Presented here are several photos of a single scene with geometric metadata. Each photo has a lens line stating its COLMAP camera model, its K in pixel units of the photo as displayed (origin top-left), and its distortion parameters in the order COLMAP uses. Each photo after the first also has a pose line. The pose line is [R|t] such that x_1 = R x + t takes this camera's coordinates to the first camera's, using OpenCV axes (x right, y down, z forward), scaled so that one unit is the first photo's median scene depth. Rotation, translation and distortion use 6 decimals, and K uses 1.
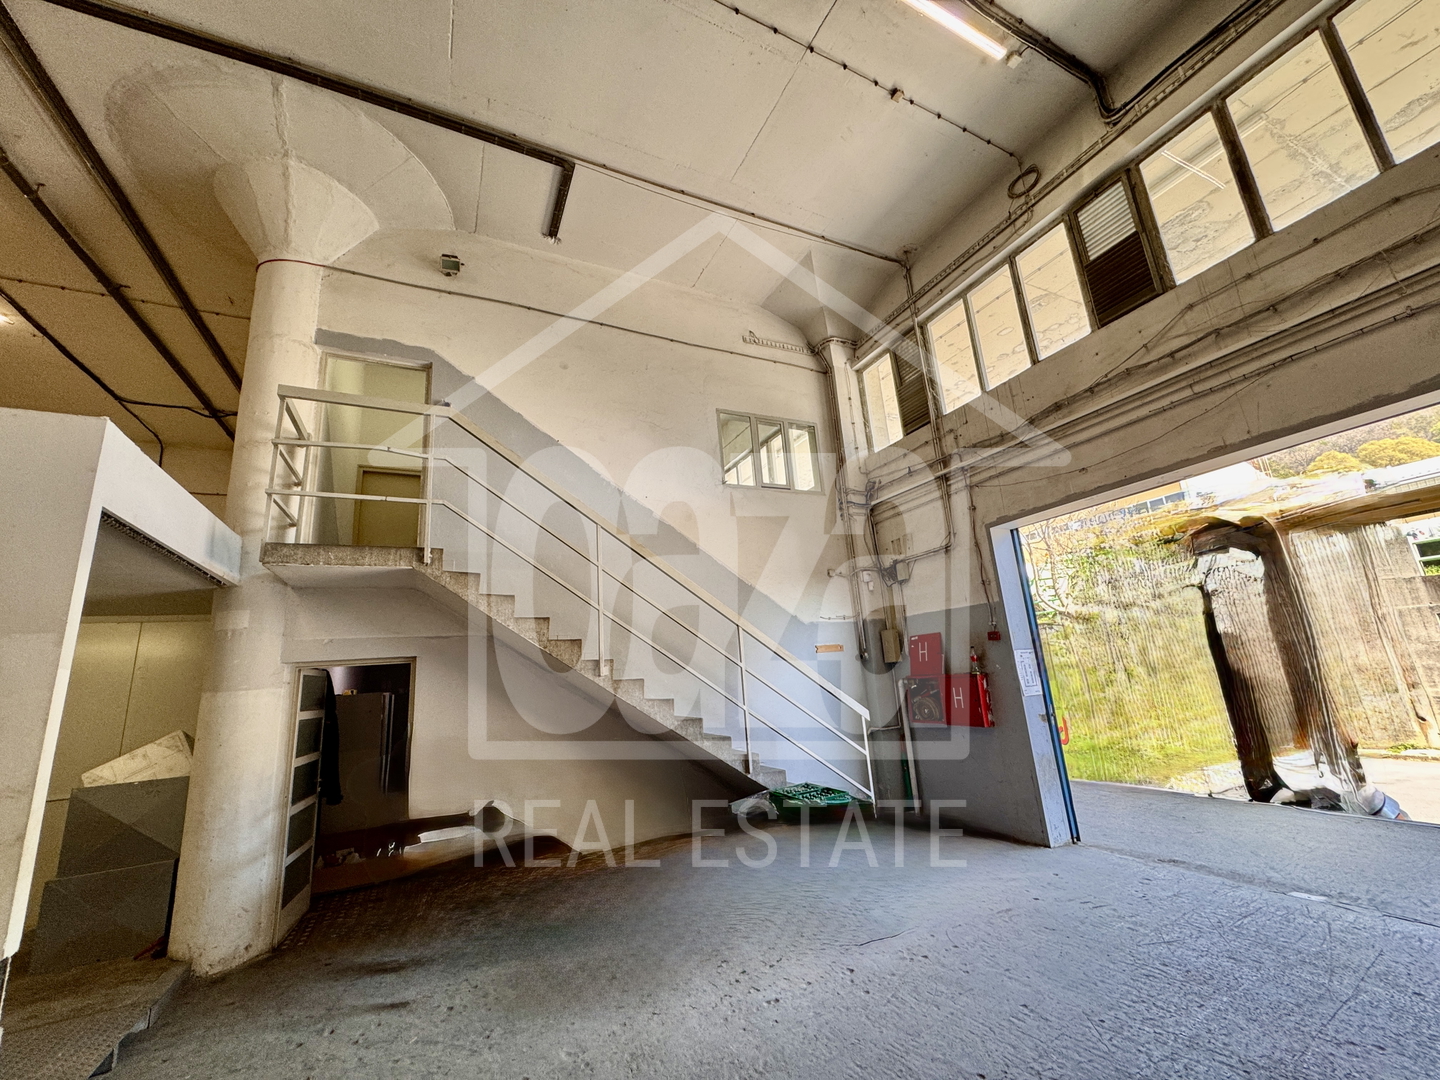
lens RADIAL K [[576.4, 0, 720.2], [0, 576.4, 538.7], [0, 0, 1]] dist [-0.004092, 0.000316]
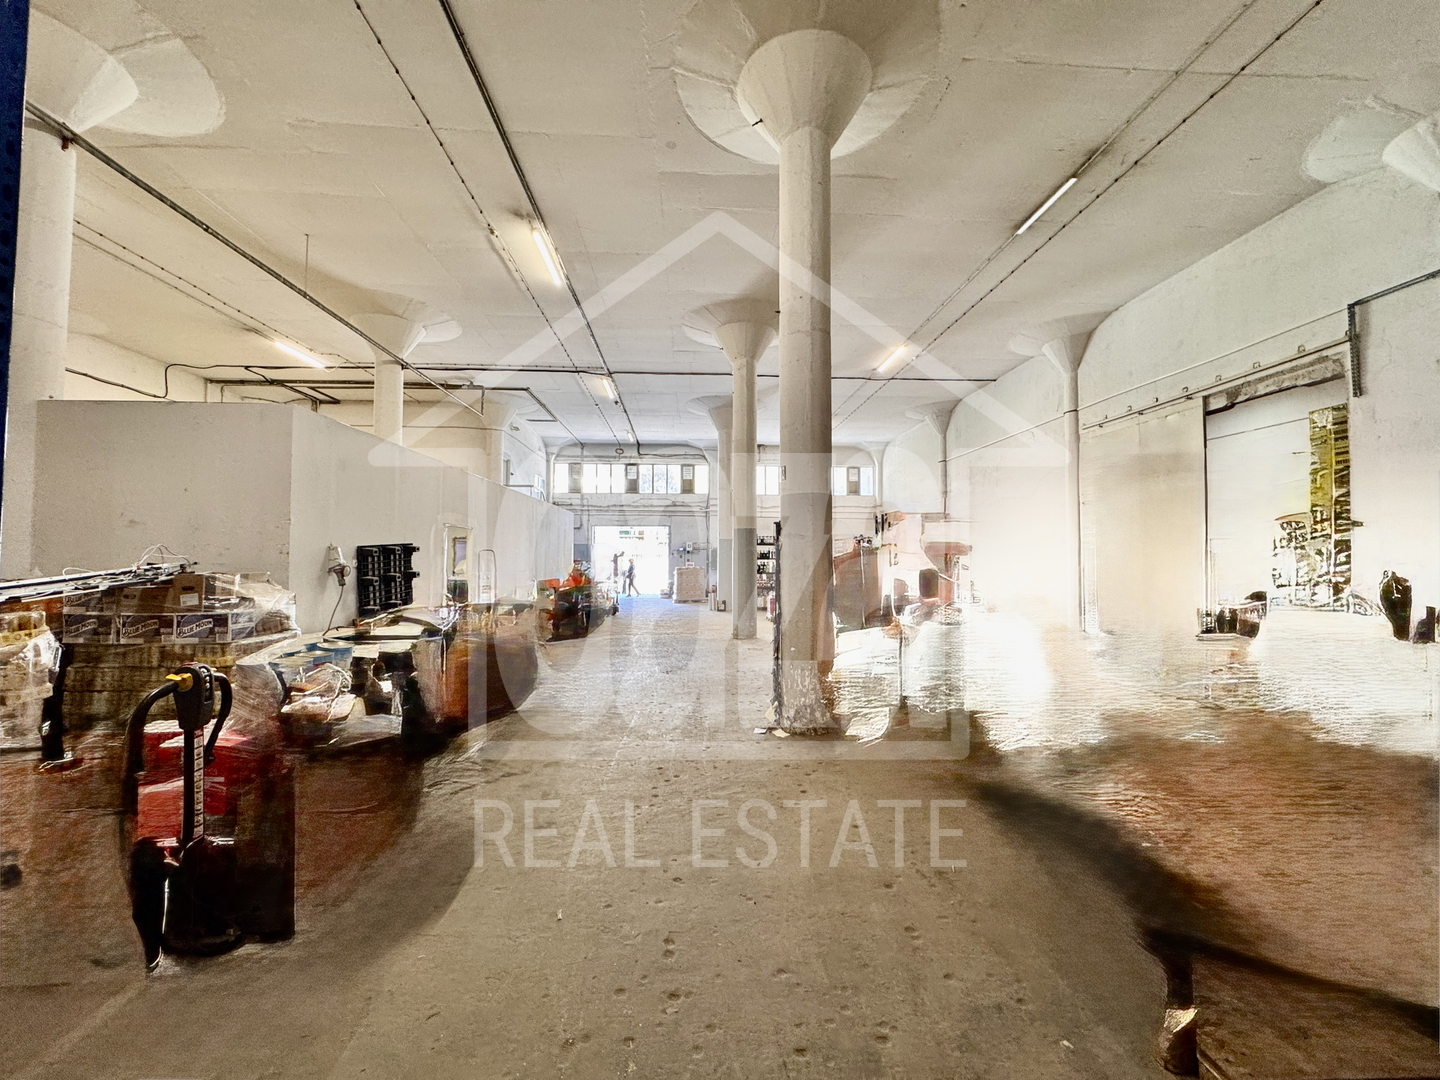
lens RADIAL K [[576.4, 0, 722.6], [0, 576.4, 543.1], [0, 0, 1]] dist [-0.004092, 0.000316]
pose [[0.375711, 0.098225, 0.921517, -3.875932], [-0.245509, 0.969389, -0.003232, -0.154952], [-0.893625, -0.225026, 0.388325, -1.919426]]
